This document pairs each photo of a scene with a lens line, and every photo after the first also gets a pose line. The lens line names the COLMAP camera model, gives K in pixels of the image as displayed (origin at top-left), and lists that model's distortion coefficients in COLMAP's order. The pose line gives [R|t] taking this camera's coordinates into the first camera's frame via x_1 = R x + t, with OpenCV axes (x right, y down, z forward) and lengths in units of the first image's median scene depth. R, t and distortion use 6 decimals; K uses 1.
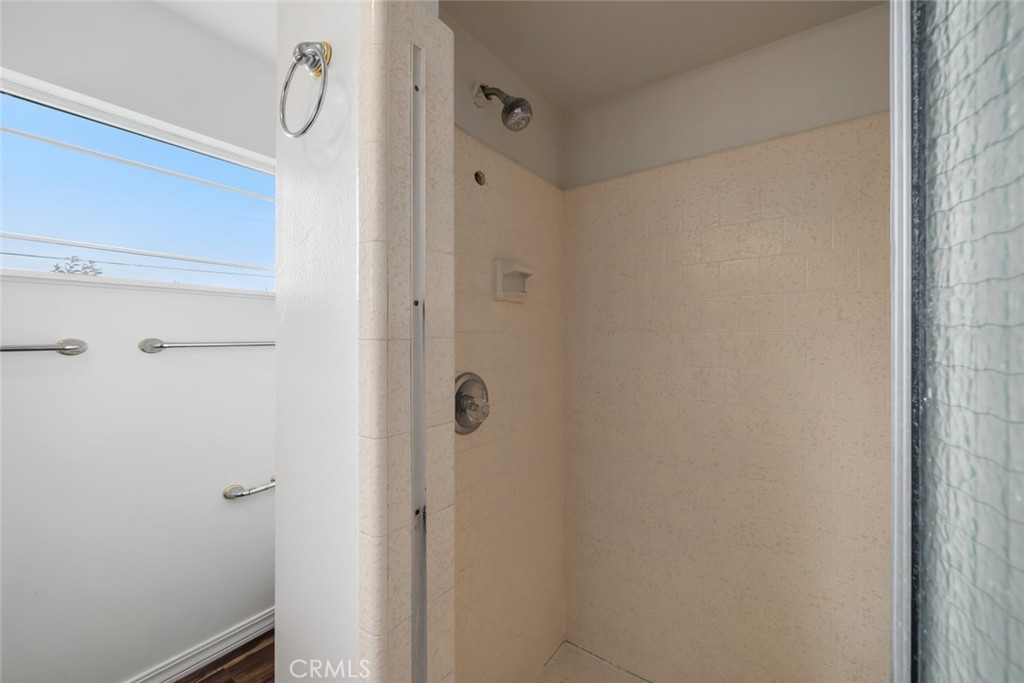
lens RADIAL K [[408.2, 0, 514.4], [0, 408.2, 334.6], [0, 0, 1]] dist [-0.001405, 0.000050]
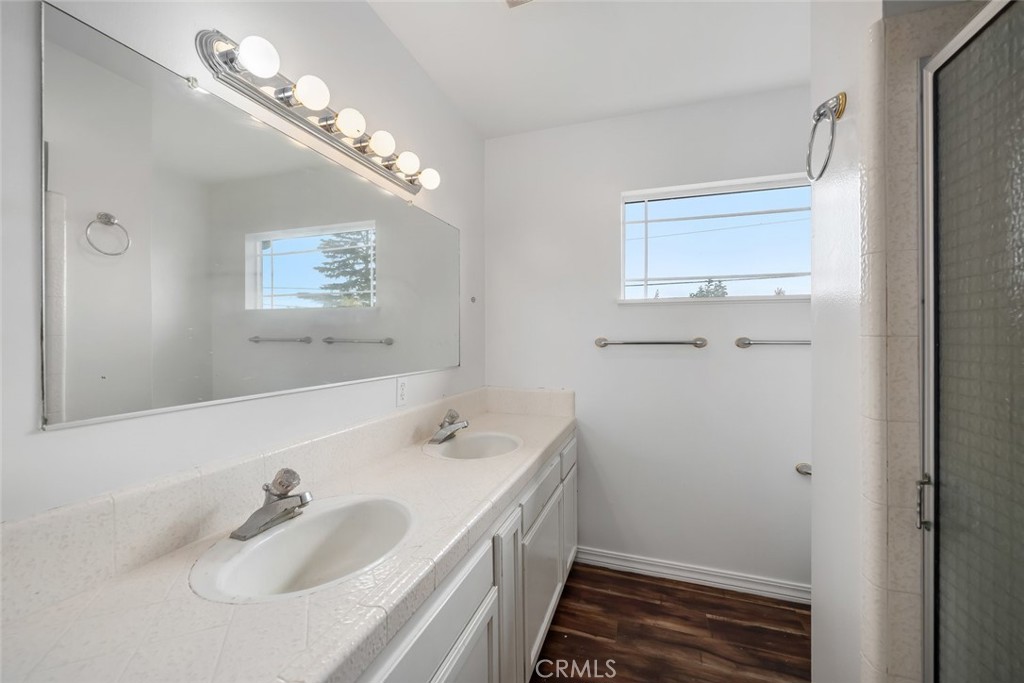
lens RADIAL K [[408.2, 0, 513.2], [0, 408.2, 337.7], [0, 0, 1]] dist [-0.001405, 0.000050]
pose [[0.286950, -0.000915, -0.957945, 0.476180], [0.005967, 0.999982, 0.000832, 0.009937], [0.957927, -0.005955, 0.286951, -0.331939]]
